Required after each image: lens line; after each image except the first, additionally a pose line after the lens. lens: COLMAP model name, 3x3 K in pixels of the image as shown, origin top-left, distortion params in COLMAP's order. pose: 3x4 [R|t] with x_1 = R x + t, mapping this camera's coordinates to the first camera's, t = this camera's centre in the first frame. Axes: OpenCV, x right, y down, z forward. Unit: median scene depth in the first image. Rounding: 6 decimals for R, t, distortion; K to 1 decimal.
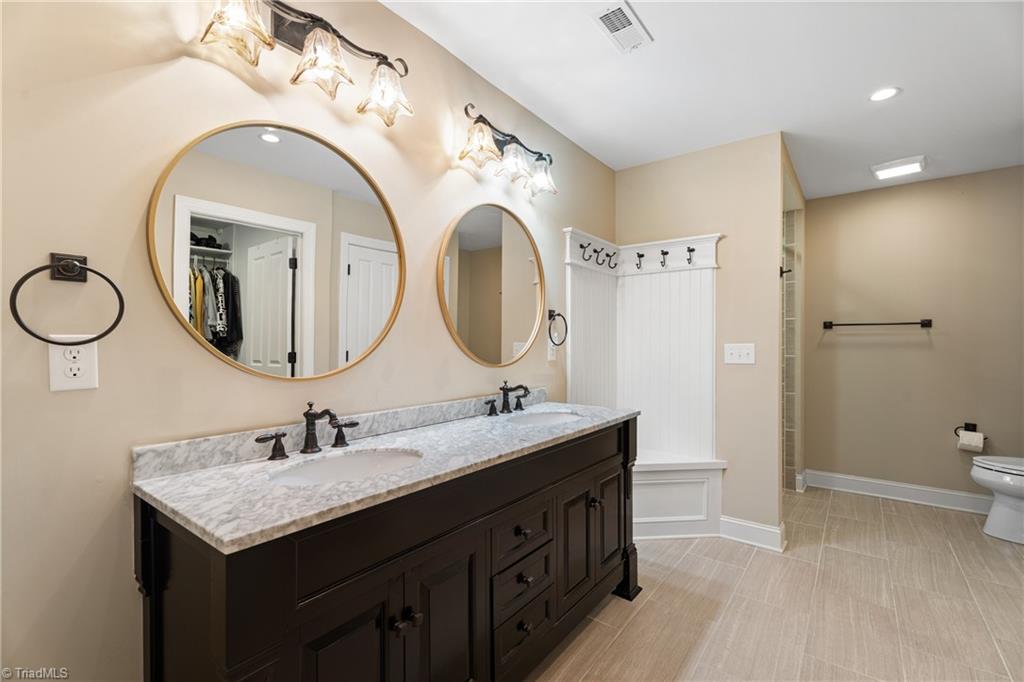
lens RADIAL K [[456.2, 0, 511.0], [0, 456.2, 345.4], [0, 0, 1]] dist [0.004320, 0.000712]
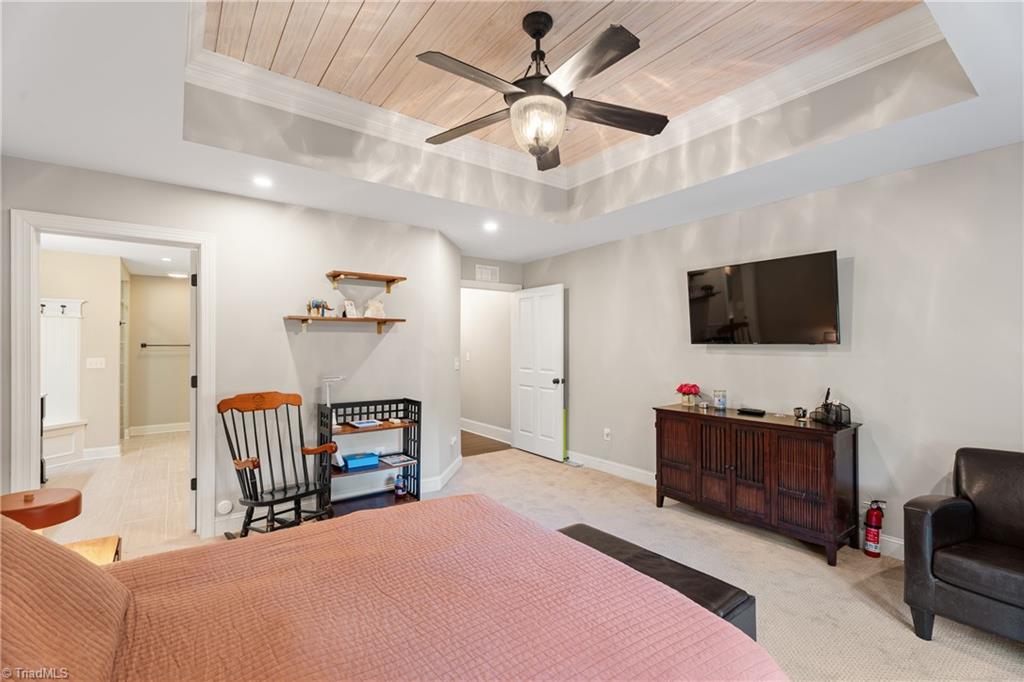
lens RADIAL K [[456.2, 0, 510.7], [0, 456.2, 343.9], [0, 0, 1]] dist [0.004320, 0.000712]
pose [[0.283671, 0.006291, 0.958901, -0.869701], [0.004136, 0.999961, -0.007783, -0.040911], [-0.958913, 0.006174, 0.283634, -1.248841]]
